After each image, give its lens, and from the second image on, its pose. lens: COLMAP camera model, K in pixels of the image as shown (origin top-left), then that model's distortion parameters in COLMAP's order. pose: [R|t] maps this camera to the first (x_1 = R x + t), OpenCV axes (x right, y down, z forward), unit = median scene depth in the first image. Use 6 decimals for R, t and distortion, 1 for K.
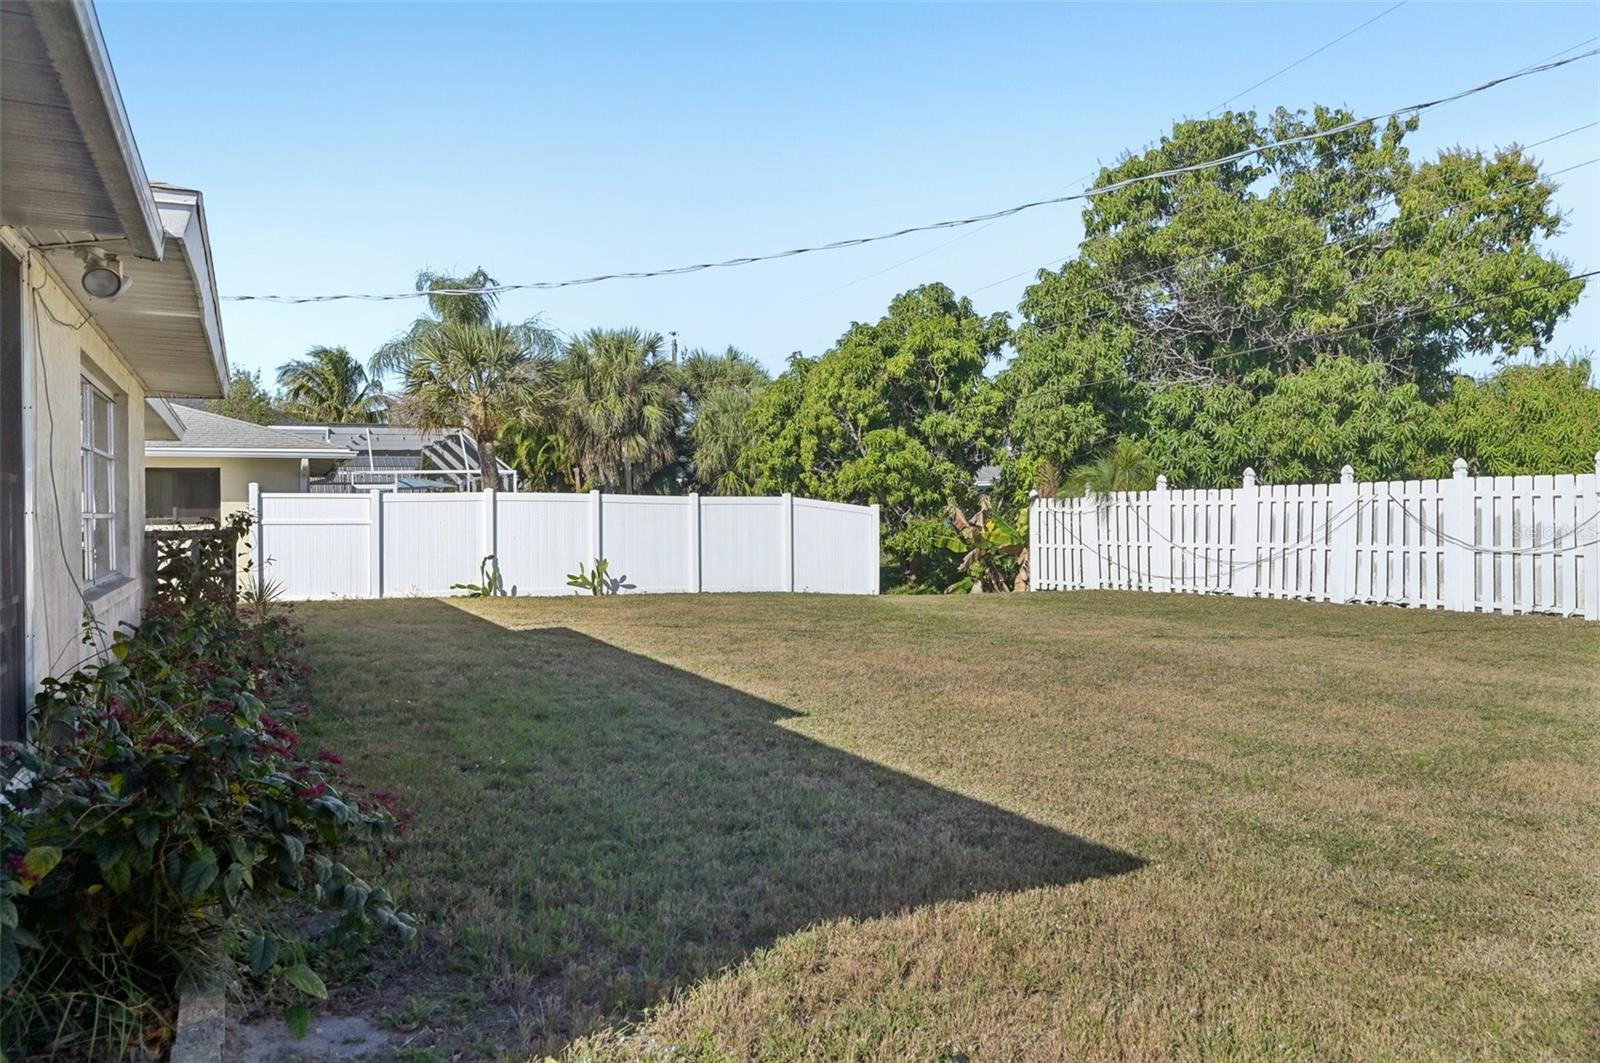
lens RADIAL K [[1228.8, 0, 800.0], [0, 1228.8, 531.5], [0, 0, 1]] dist [-0.003548, 0.000060]
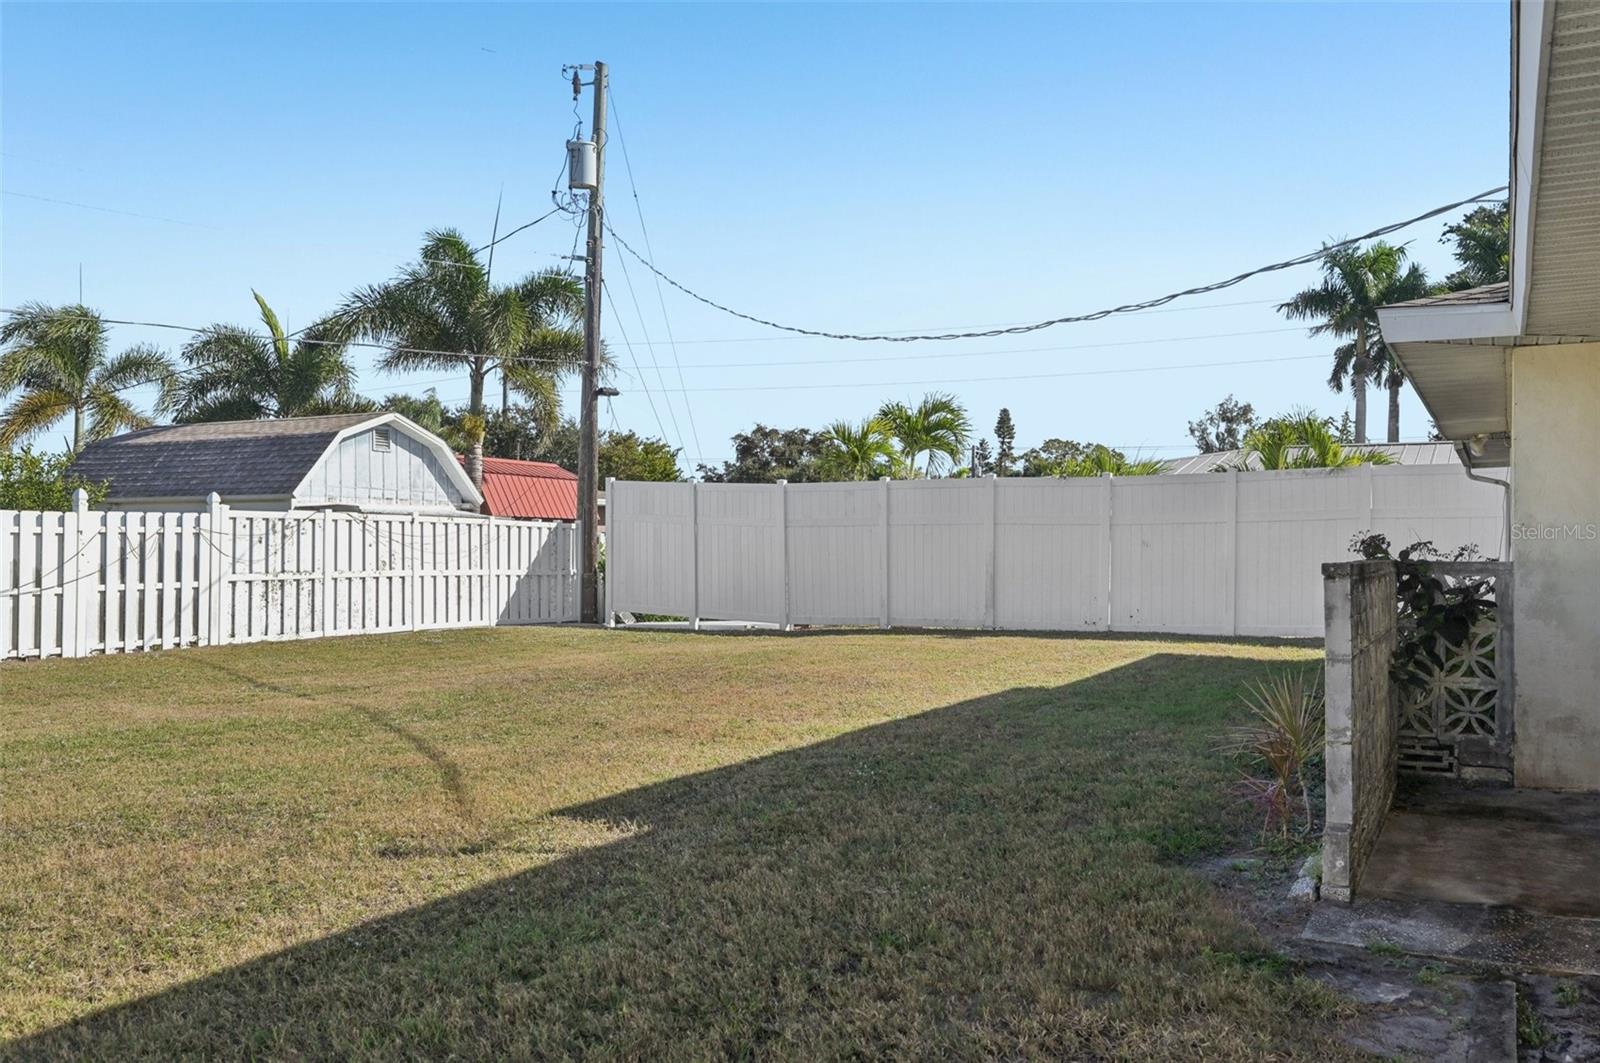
lens RADIAL K [[1309.1, 0, 800.0], [0, 1309.1, 531.5], [0, 0, 1]] dist [0.000787, 0.000191]
pose [[-0.607587, 0.023374, 0.793909, -0.206099], [0.022048, 0.999678, -0.012559, -0.001573], [-0.793947, 0.009873, -0.607907, 0.433053]]
